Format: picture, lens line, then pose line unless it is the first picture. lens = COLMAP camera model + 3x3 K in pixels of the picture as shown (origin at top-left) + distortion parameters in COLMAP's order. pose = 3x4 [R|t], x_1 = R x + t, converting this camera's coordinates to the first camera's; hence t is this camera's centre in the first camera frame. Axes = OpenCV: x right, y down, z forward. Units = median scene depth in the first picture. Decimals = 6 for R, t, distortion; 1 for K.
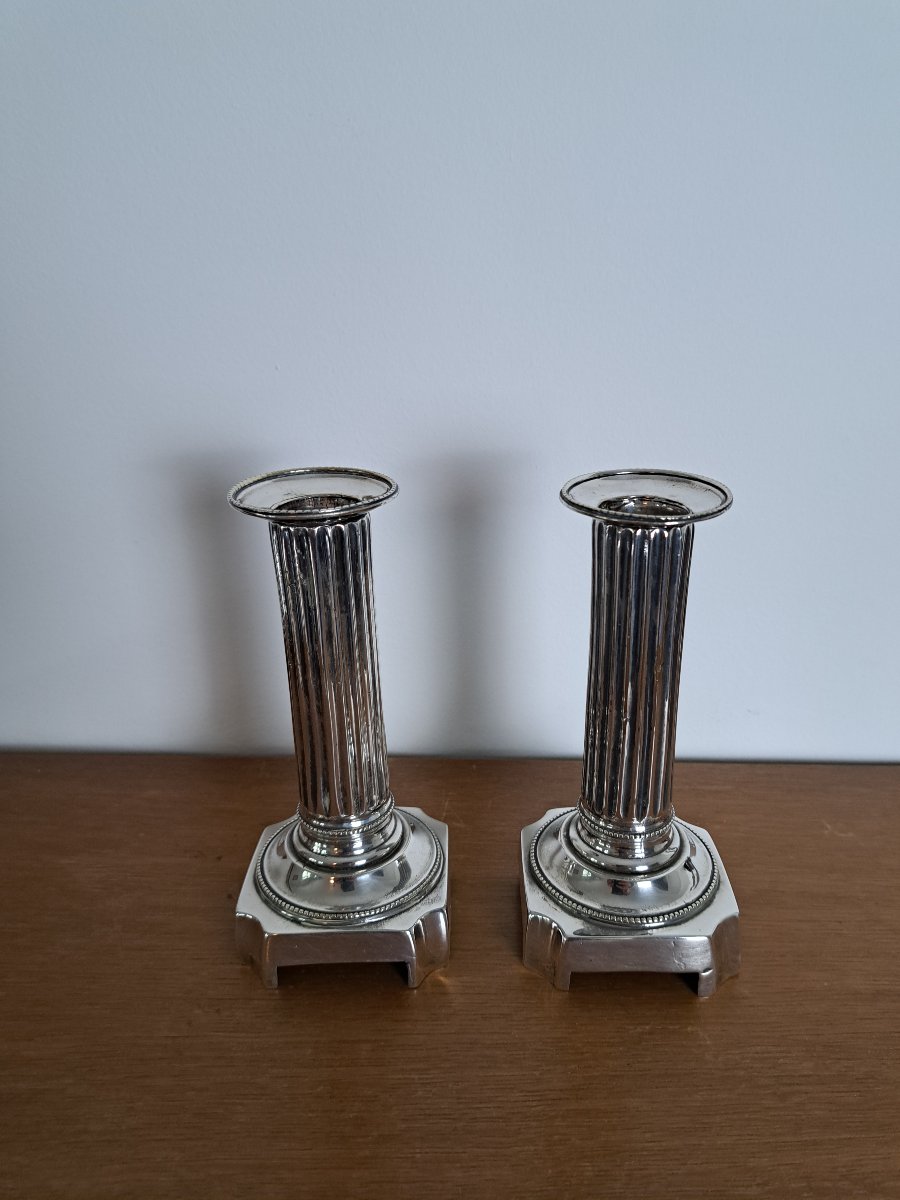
lens RADIAL K [[883.6, 0, 458.2], [0, 883.6, 548.8], [0, 0, 1]] dist [-0.003871, -0.000459]
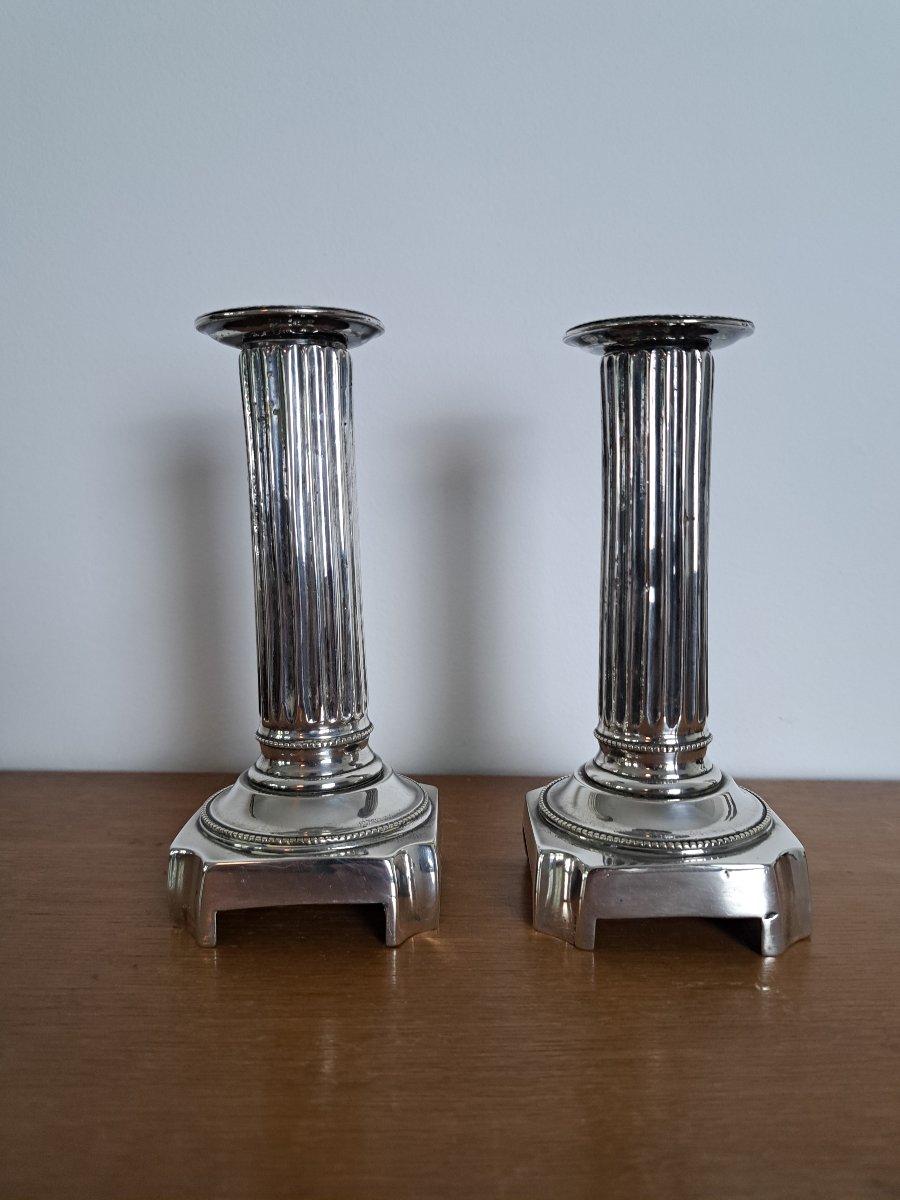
lens RADIAL K [[869.6, 0, 452.6], [0, 869.6, 557.5], [0, 0, 1]] dist [0.001404, -0.007494]
pose [[0.999989, -0.000246, 0.004743, -0.001957], [0.001406, 0.969207, -0.246244, 0.372747], [-0.004536, 0.246248, 0.969196, 0.188961]]
